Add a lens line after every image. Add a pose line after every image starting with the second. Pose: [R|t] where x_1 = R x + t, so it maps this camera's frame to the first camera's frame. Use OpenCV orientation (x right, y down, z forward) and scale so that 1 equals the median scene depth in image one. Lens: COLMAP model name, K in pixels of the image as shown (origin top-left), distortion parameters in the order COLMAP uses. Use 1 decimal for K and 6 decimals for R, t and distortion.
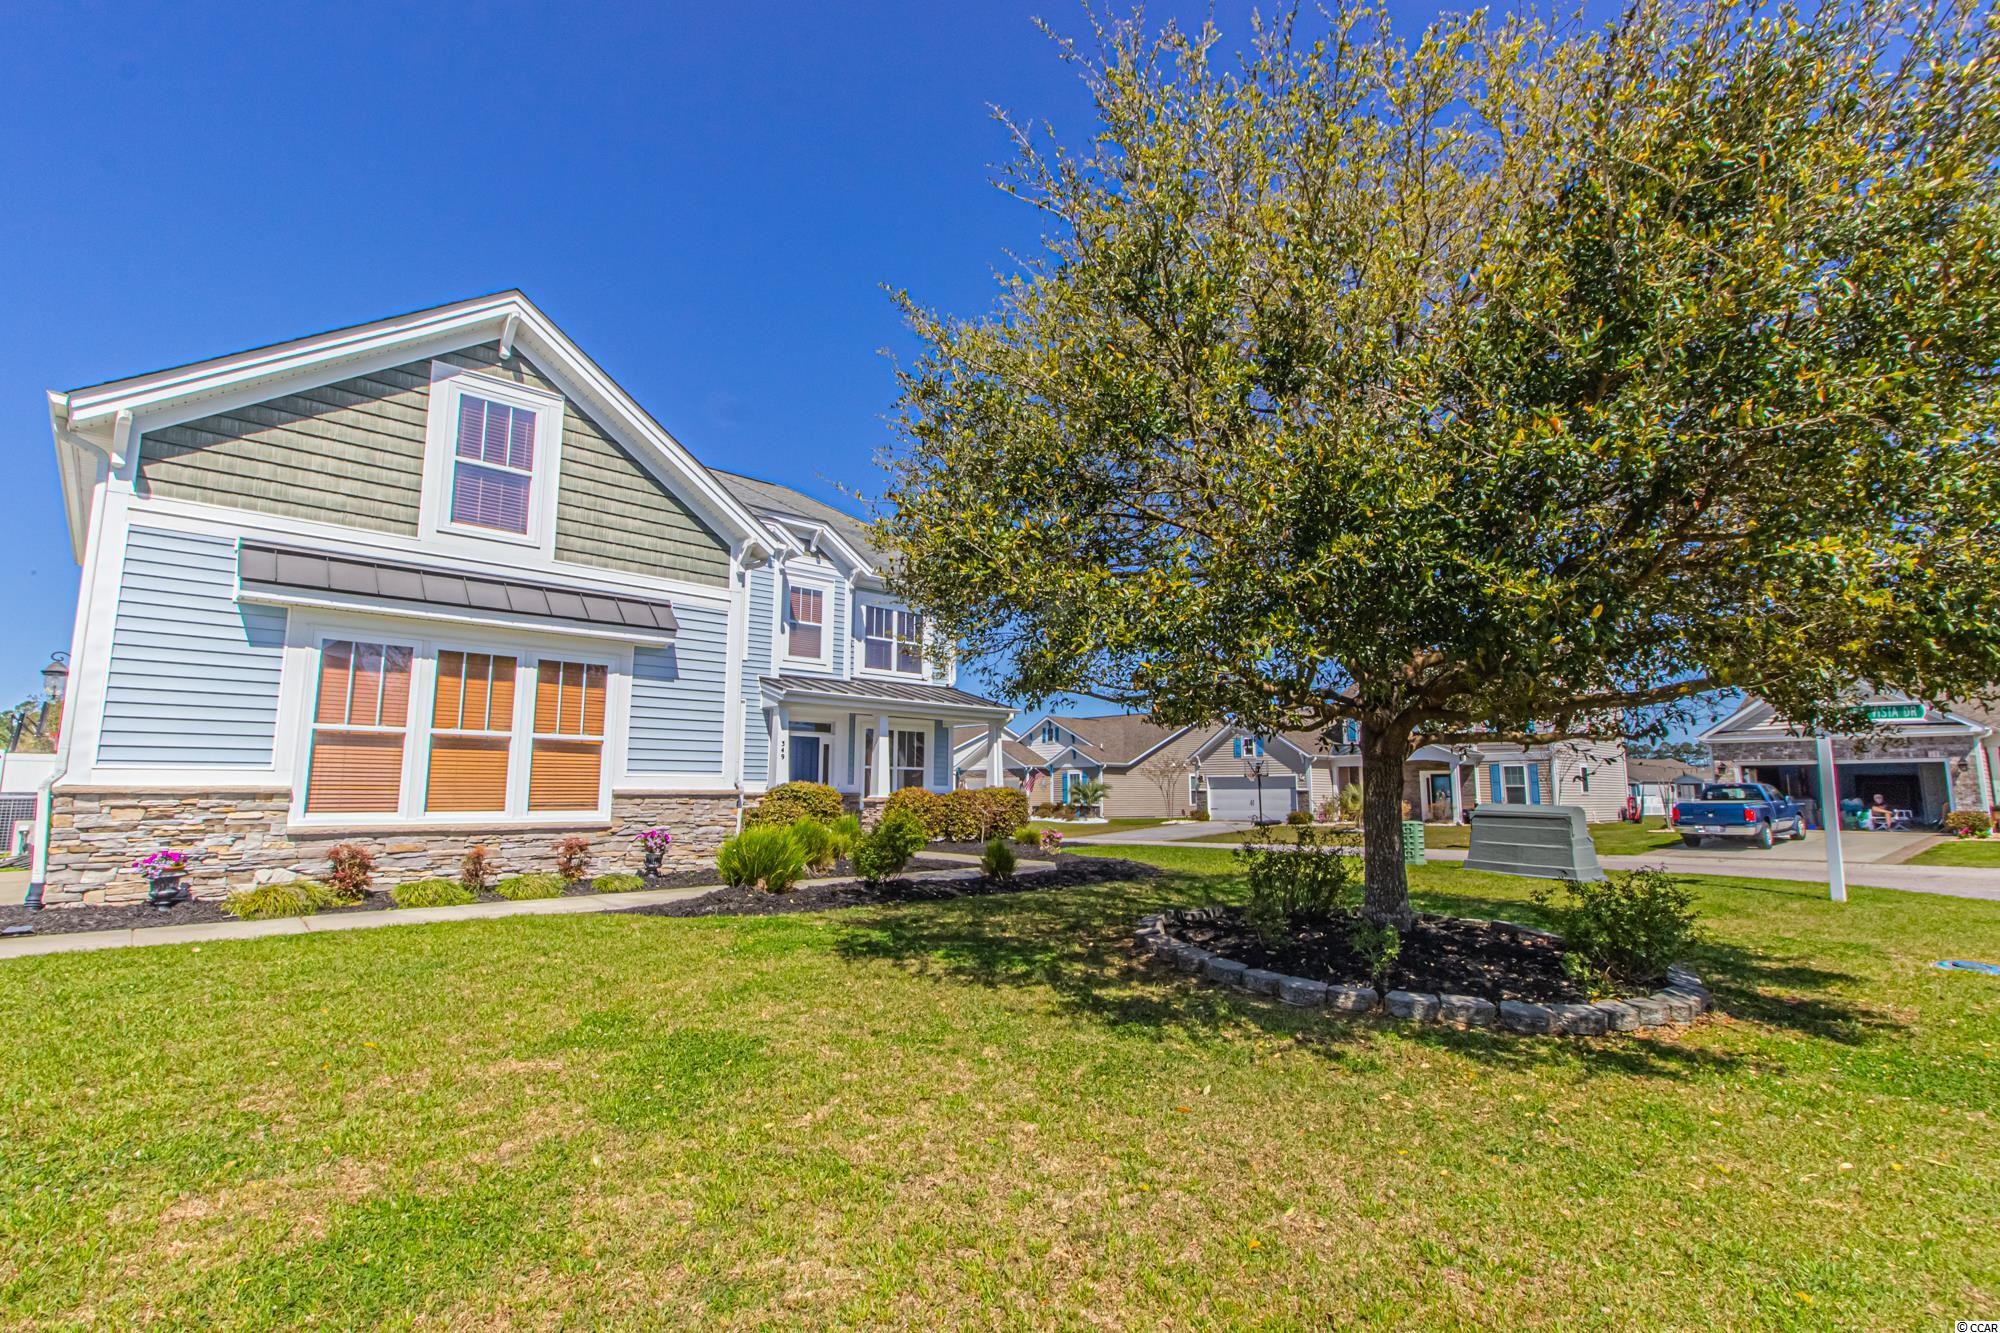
lens RADIAL K [[954.0, 0, 989.8], [0, 954.0, 662.3], [0, 0, 1]] dist [0.004675, 0.000163]
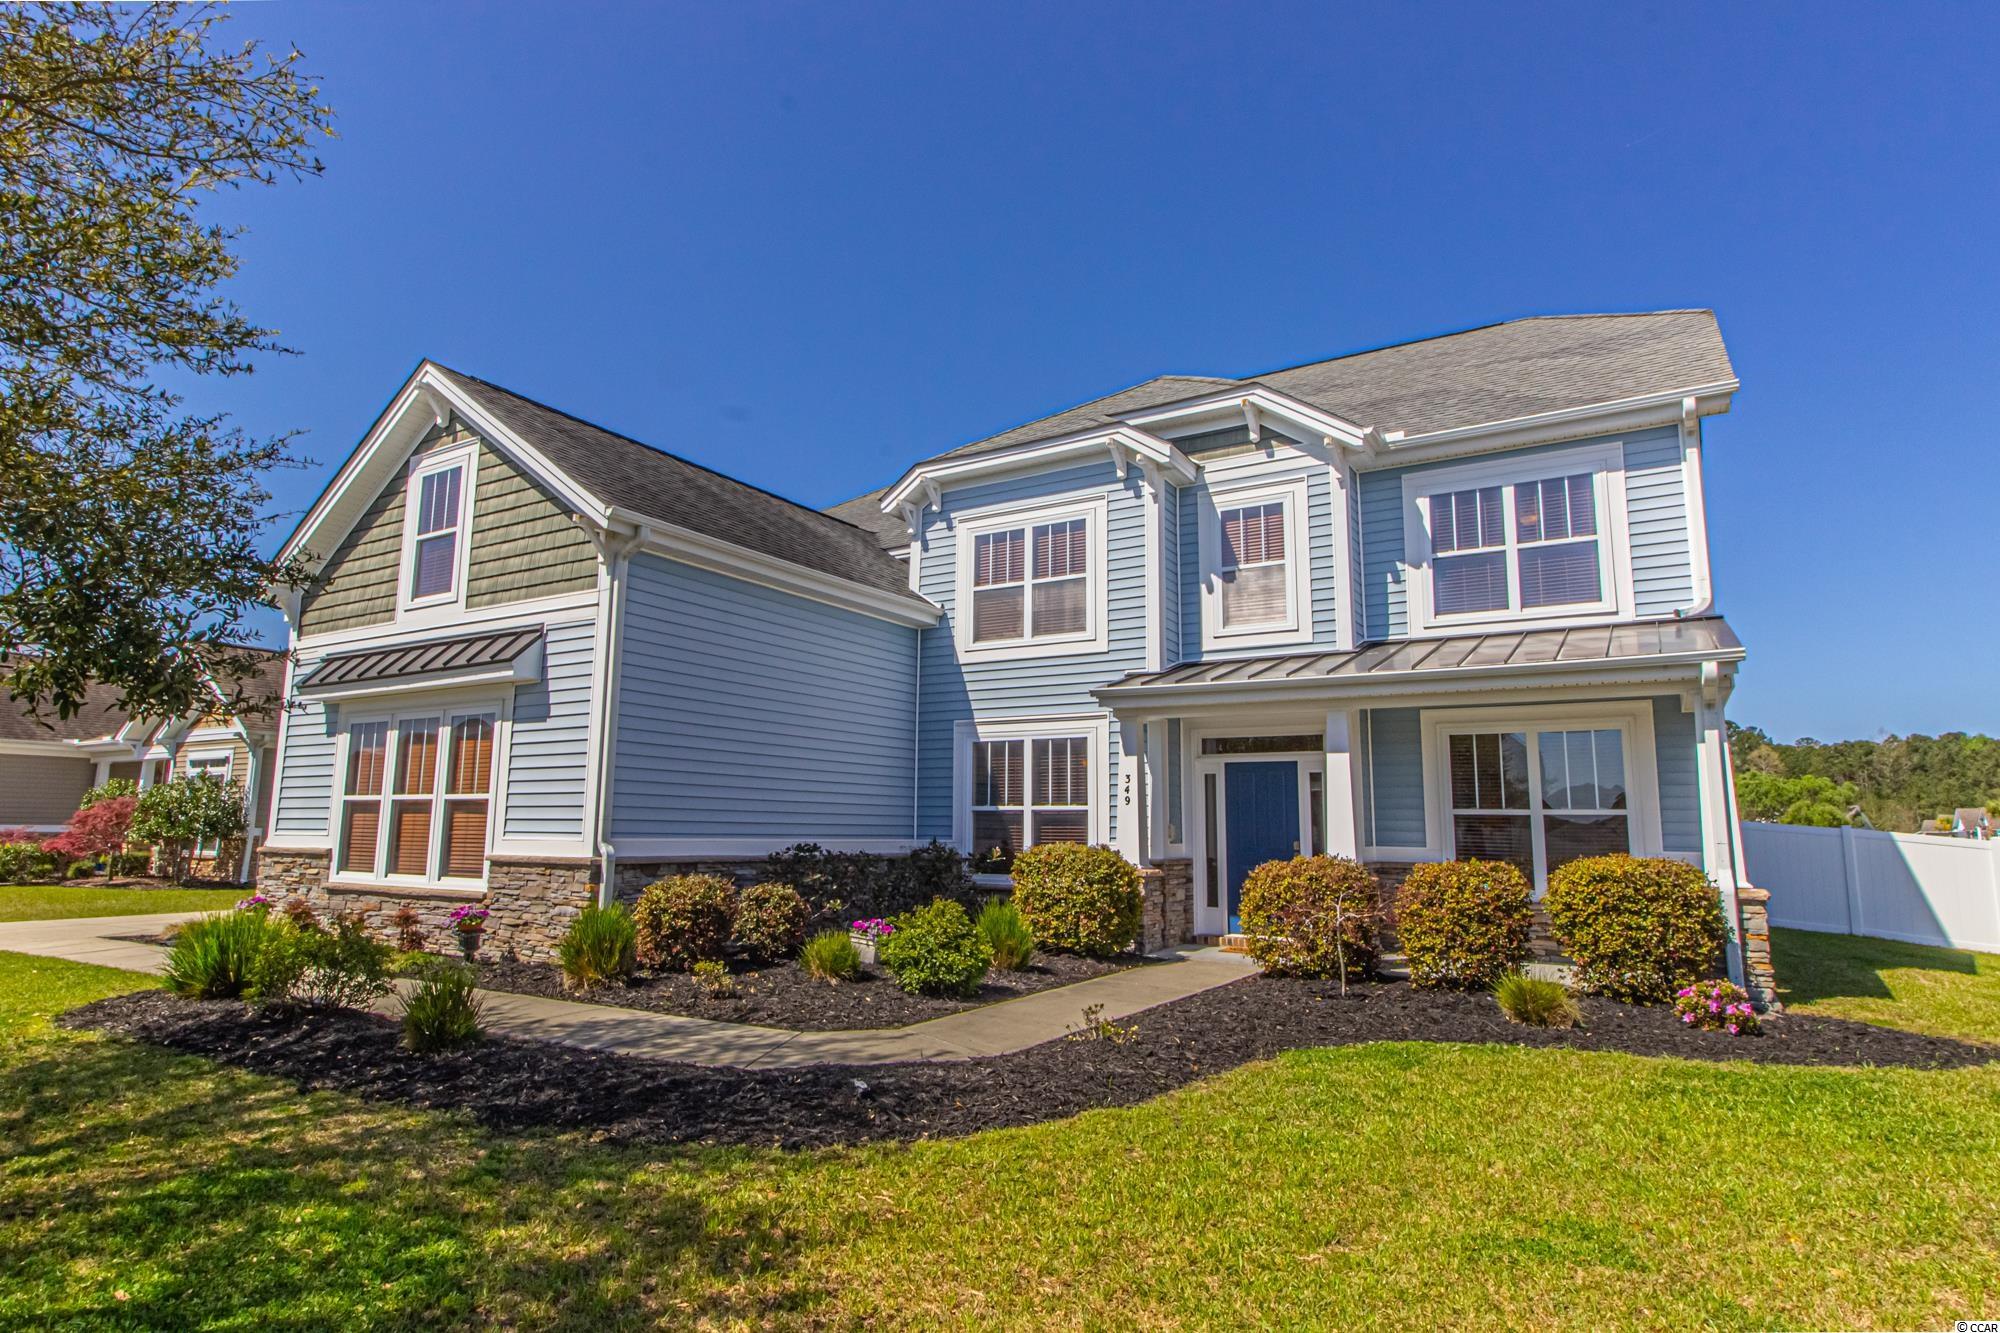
lens RADIAL K [[1081.0, 0, 1000.0], [0, 1081.0, 666.5], [0, 0, 1]] dist [0.000169, 0.000270]
pose [[0.262837, -0.144895, -0.953898, 0.688244], [0.123659, 0.985565, -0.115632, 0.135992], [0.956883, -0.087566, 0.276960, 1.191006]]
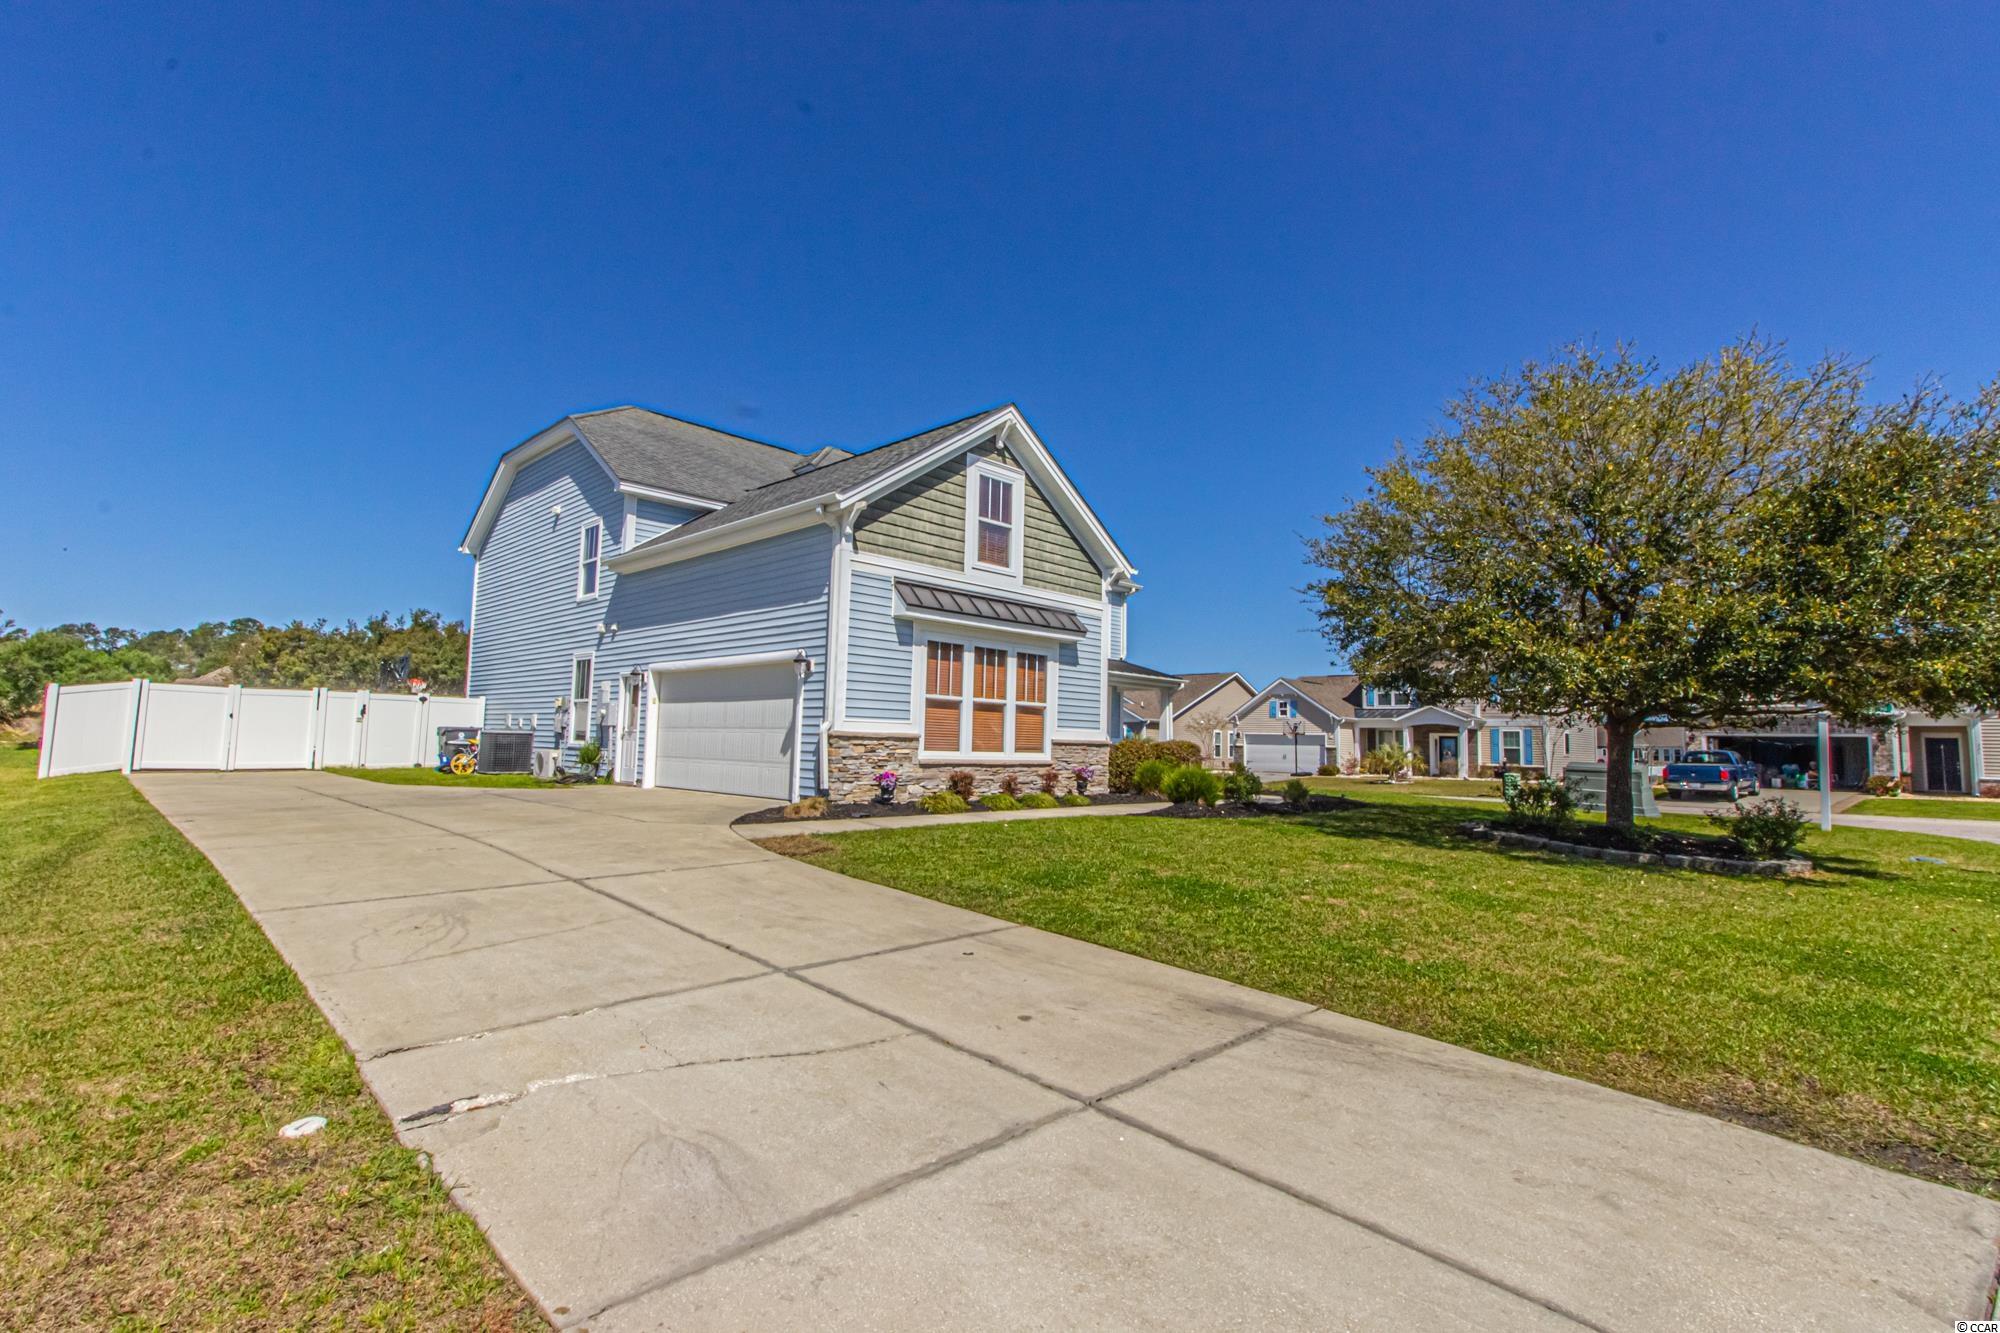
lens RADIAL K [[923.1, 0, 991.3], [0, 923.1, 660.5], [0, 0, 1]] dist [0.001608, 0.000499]
pose [[0.998712, 0.027178, 0.042845, -0.556522], [-0.029213, 0.998438, 0.047615, -0.055991], [-0.041484, -0.048806, 0.997946, -0.433107]]
